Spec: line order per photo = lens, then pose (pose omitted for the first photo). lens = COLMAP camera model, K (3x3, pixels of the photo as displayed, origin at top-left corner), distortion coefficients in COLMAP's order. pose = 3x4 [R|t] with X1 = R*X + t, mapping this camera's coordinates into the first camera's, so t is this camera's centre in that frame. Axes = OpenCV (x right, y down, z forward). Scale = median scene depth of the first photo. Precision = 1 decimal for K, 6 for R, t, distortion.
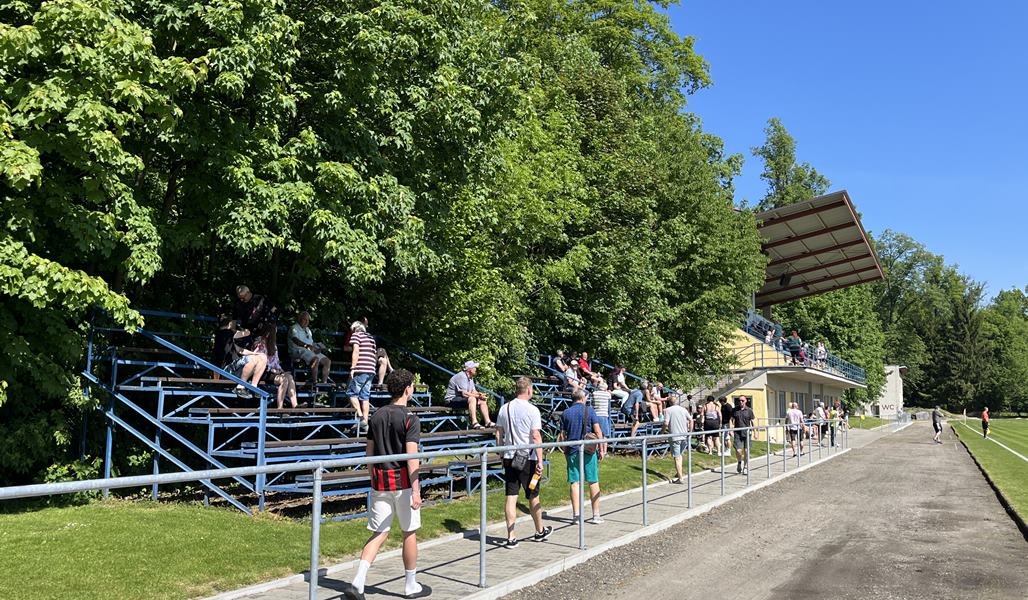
lens RADIAL K [[963.3, 0, 517.4], [0, 963.3, 297.4], [0, 0, 1]] dist [0.042555, 0.000000]
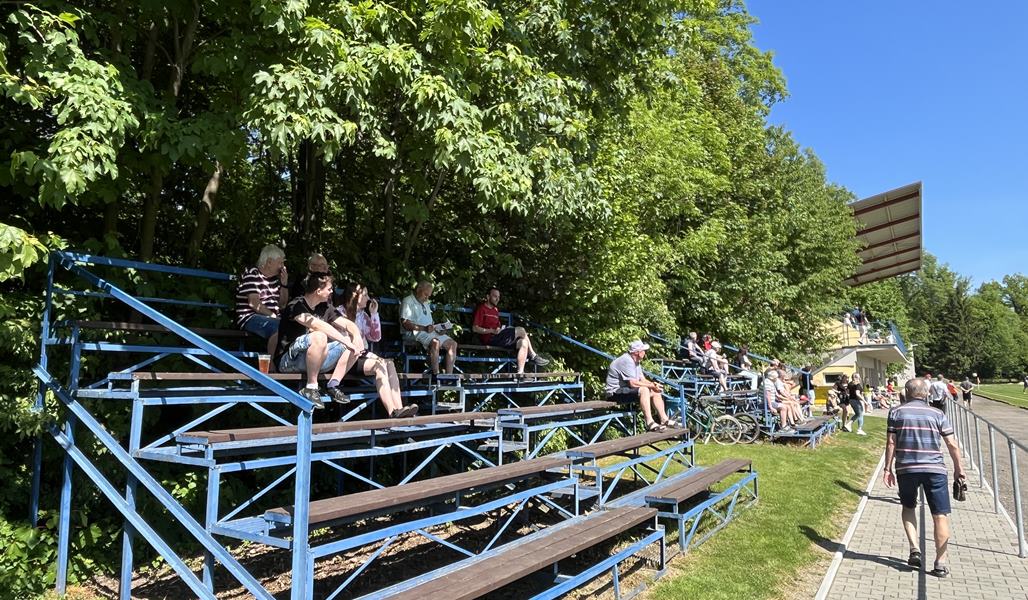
lens RADIAL K [[689.8, 0, 509.5], [0, 689.8, 295.0], [0, 0, 1]] dist [-0.020130, 0.002696]
pose [[0.991918, -0.035179, -0.121909, -0.084338], [0.033377, 0.999302, -0.016799, 0.037786], [0.122415, 0.012594, 0.992399, 0.467056]]
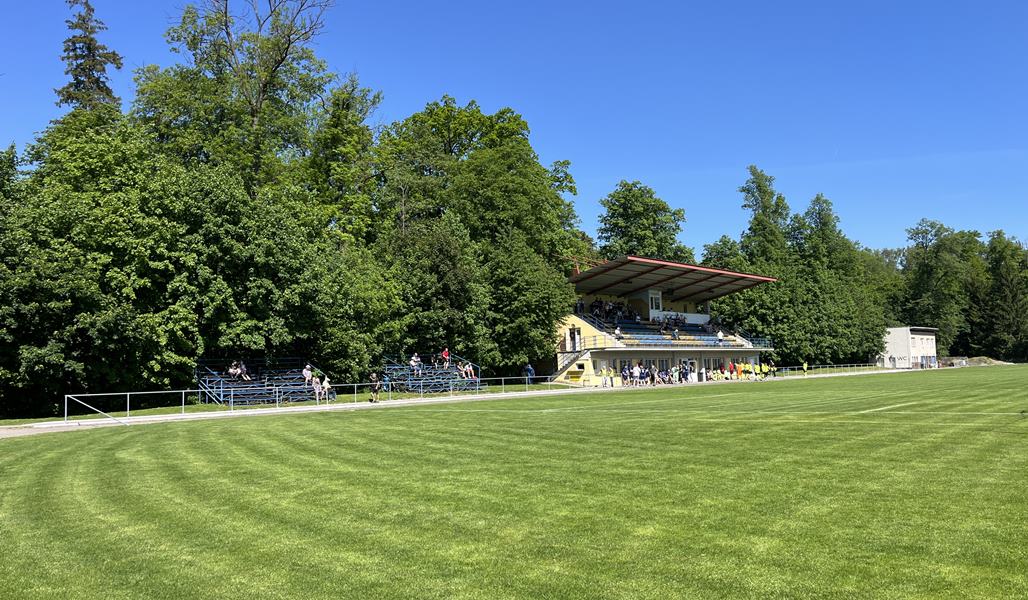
lens RADIAL K [[807.0, 0, 518.3], [0, 807.0, 305.7], [0, 0, 1]] dist [0.026854, -0.030066]
pose [[0.956386, -0.058754, -0.286134, 1.516734], [0.068803, 0.997312, 0.025184, -0.170592], [0.283886, -0.043772, 0.957858, -1.565682]]
